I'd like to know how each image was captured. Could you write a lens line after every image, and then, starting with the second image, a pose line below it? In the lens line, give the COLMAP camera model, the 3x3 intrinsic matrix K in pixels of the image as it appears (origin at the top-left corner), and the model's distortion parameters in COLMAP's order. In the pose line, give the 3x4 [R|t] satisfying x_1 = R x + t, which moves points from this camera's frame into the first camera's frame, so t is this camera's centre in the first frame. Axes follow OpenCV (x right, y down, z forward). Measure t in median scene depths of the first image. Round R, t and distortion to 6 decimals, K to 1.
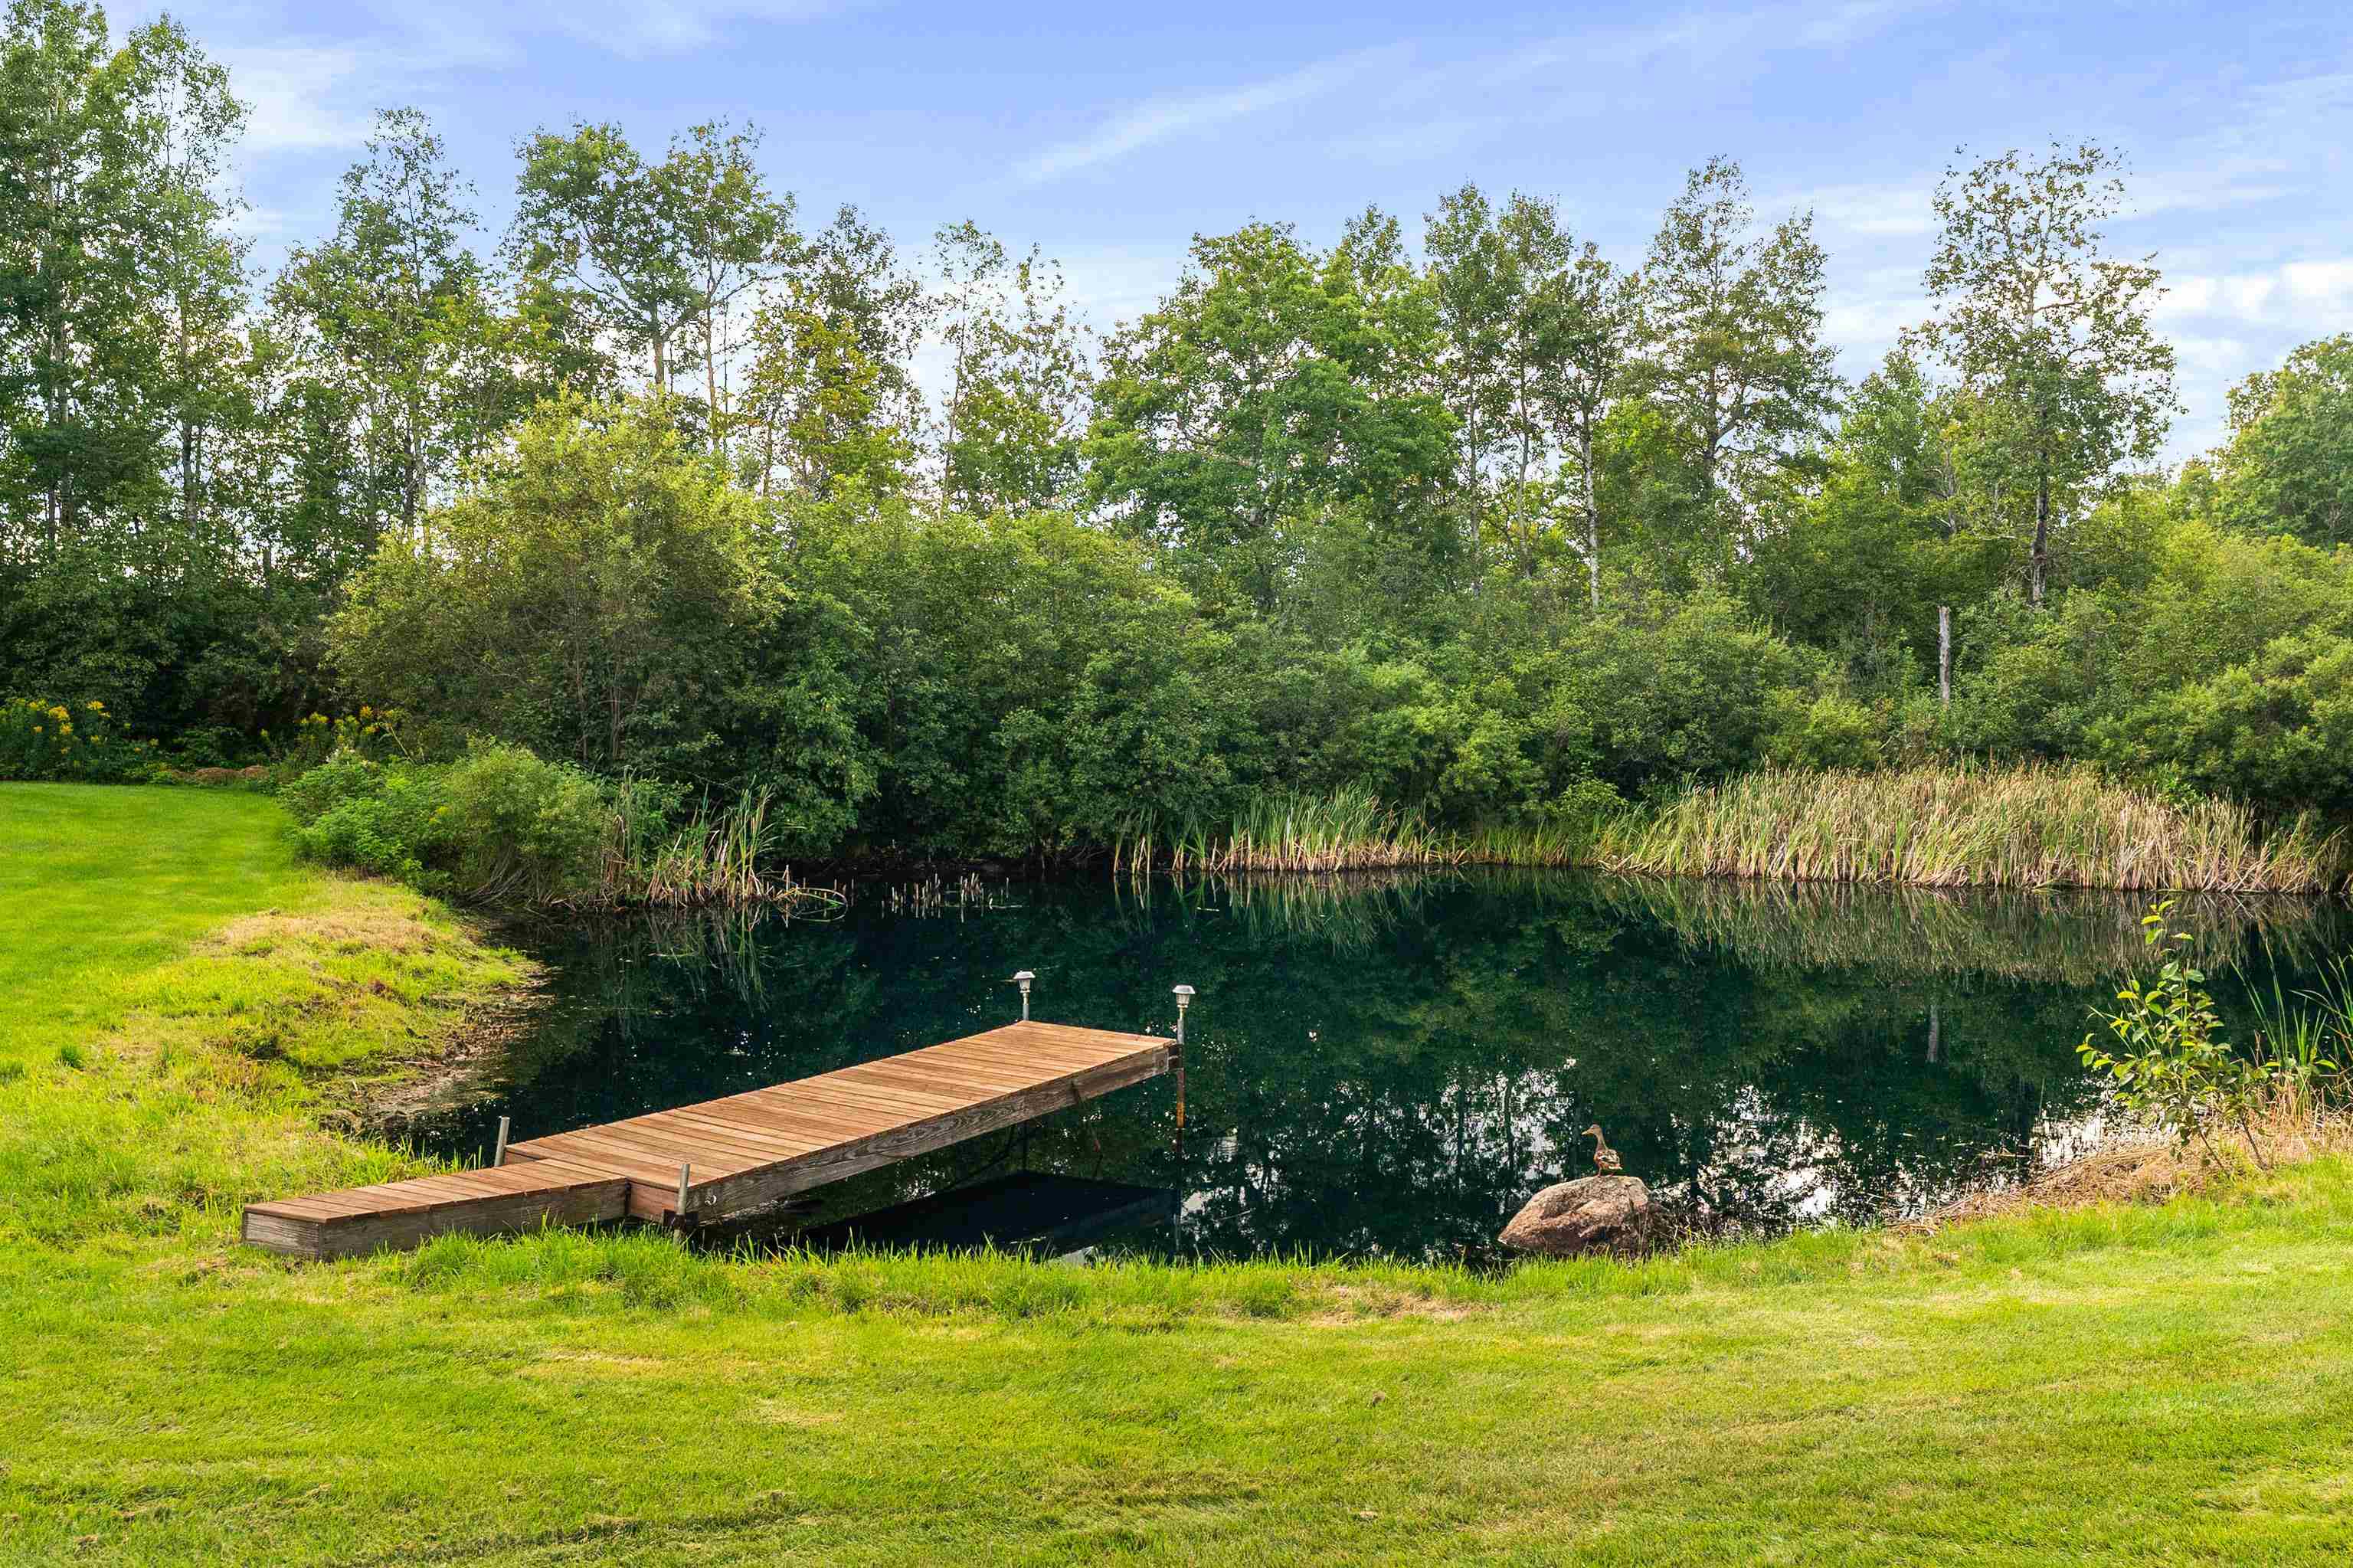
lens RADIAL K [[1681.9, 0, 1179.5], [0, 1681.9, 786.1], [0, 0, 1]] dist [0.005759, 0.000949]
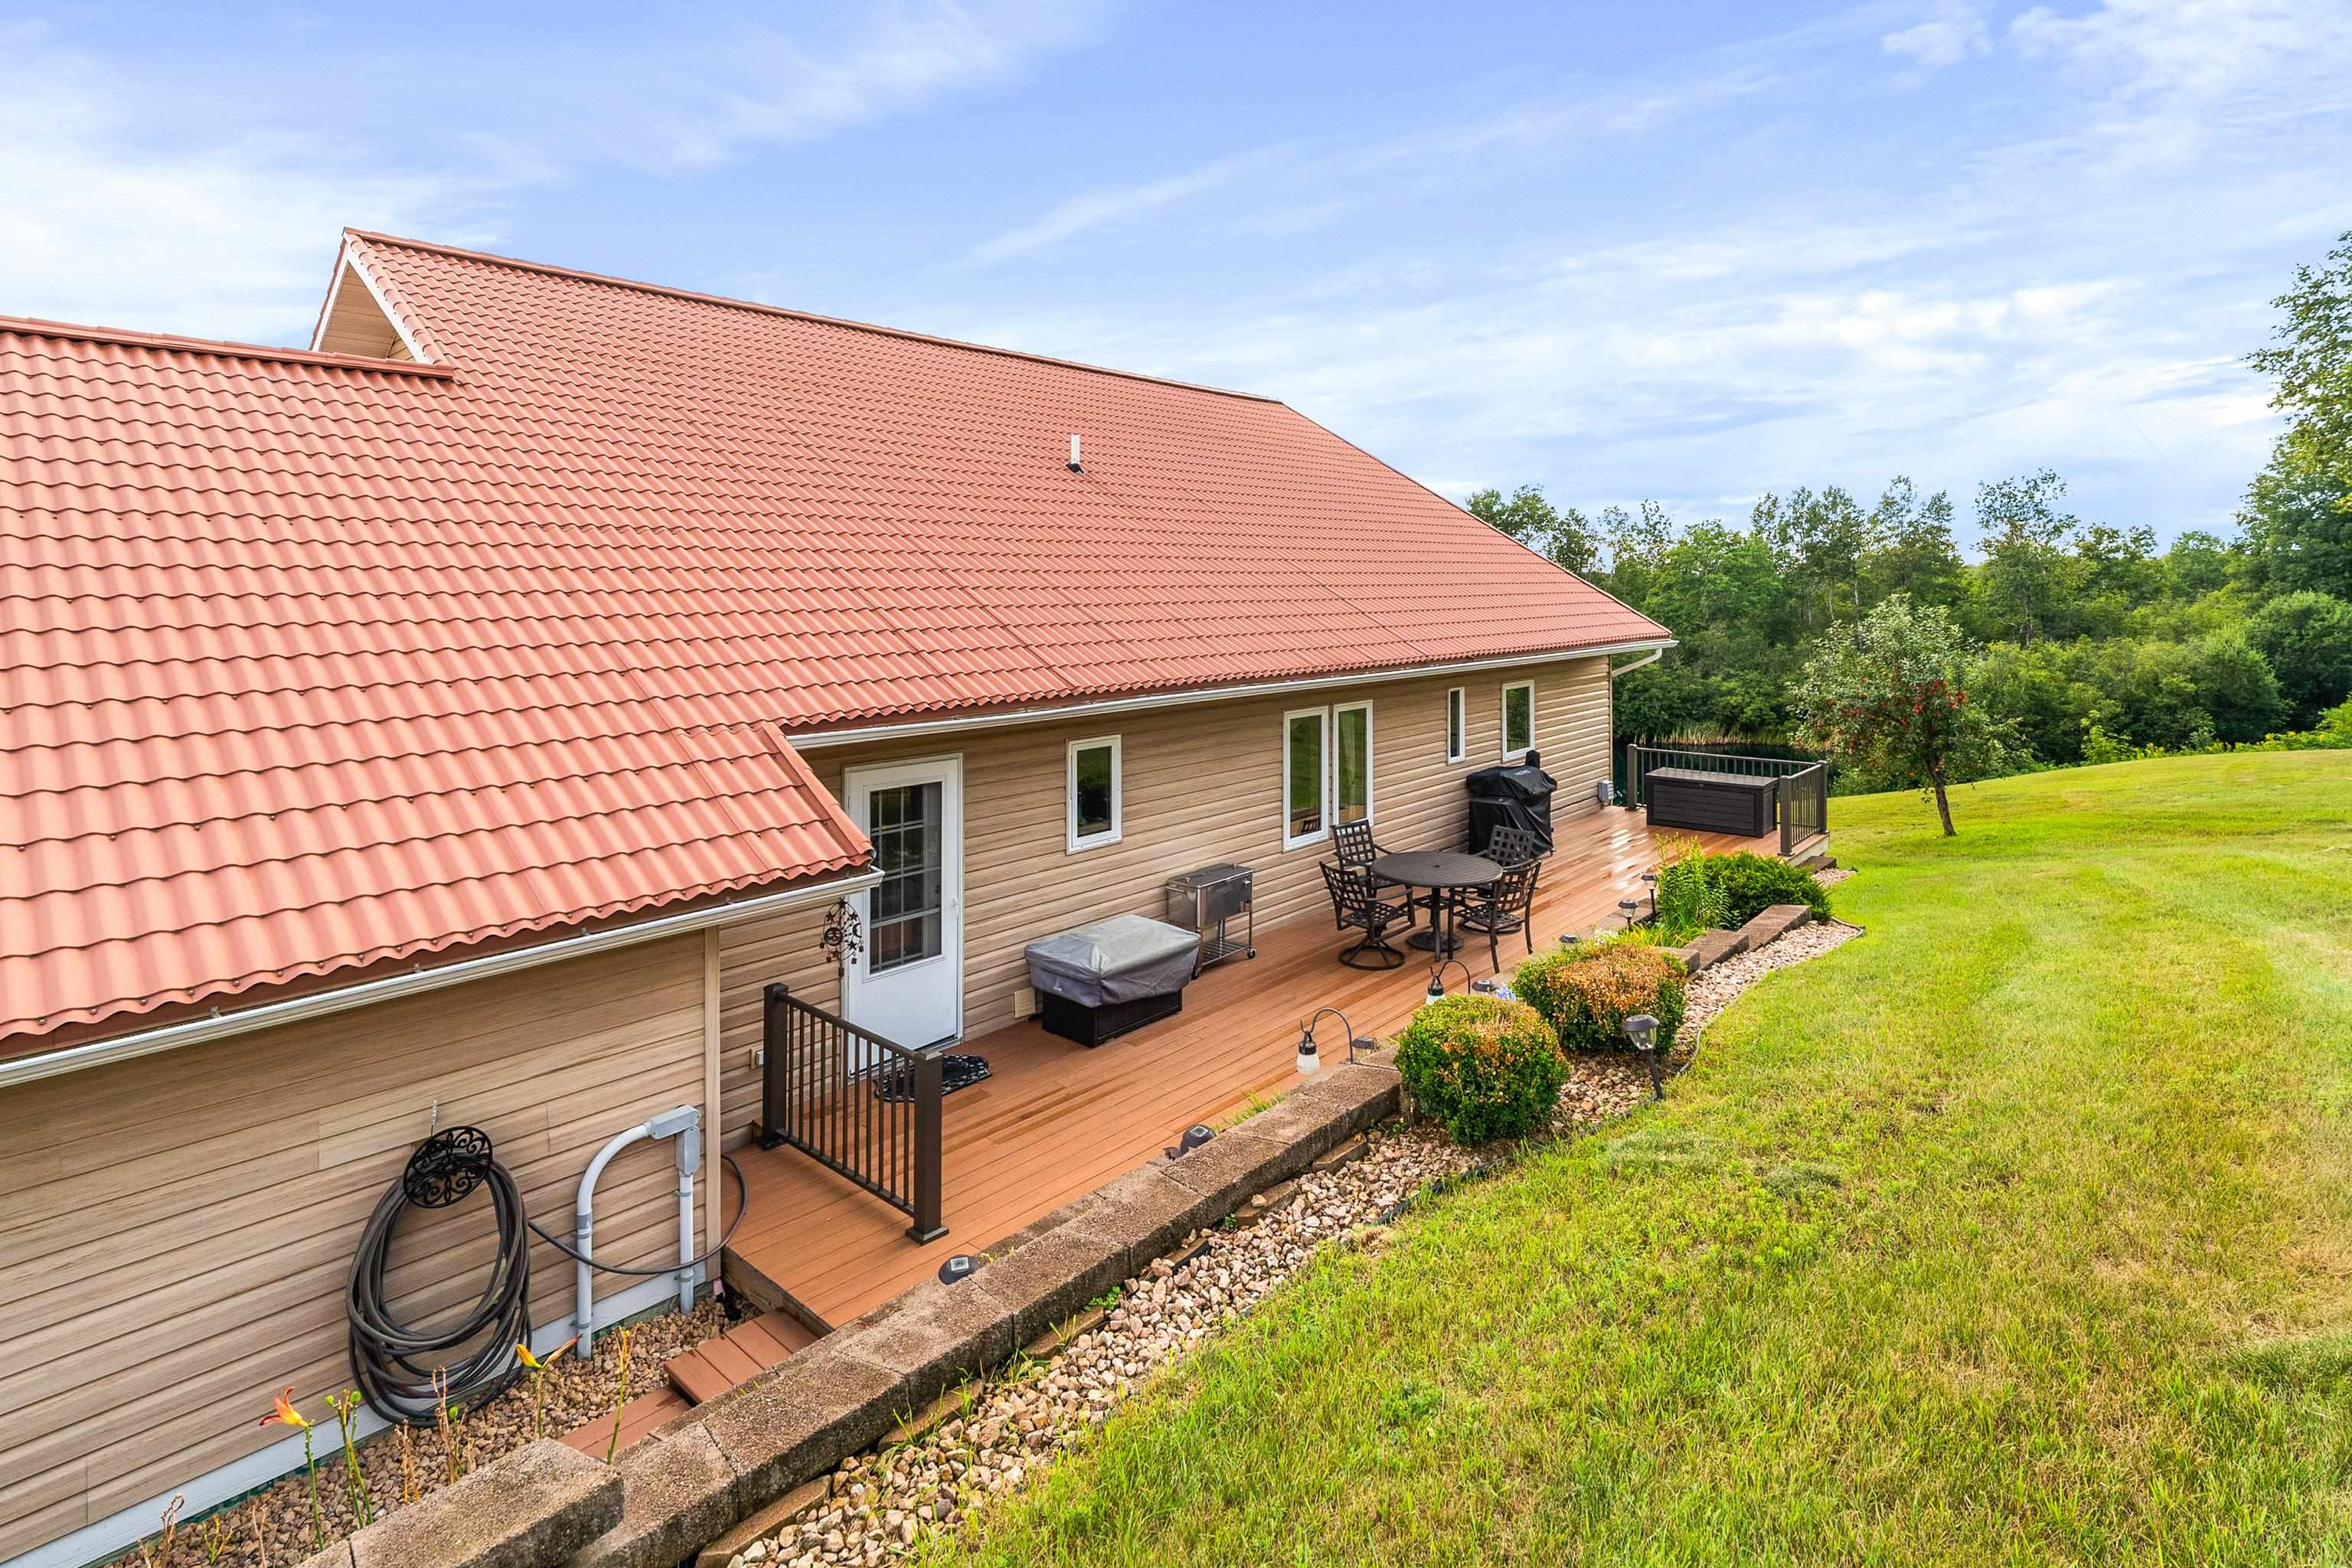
lens RADIAL K [[1166.1, 0, 1179.5], [0, 1166.1, 785.0], [0, 0, 1]] dist [-0.000694, -0.000039]
pose [[0.830421, 0.058855, -0.554019, 0.508965], [0.043266, 0.984589, 0.169448, -0.306253], [0.555454, -0.164683, 0.815077, -1.478004]]
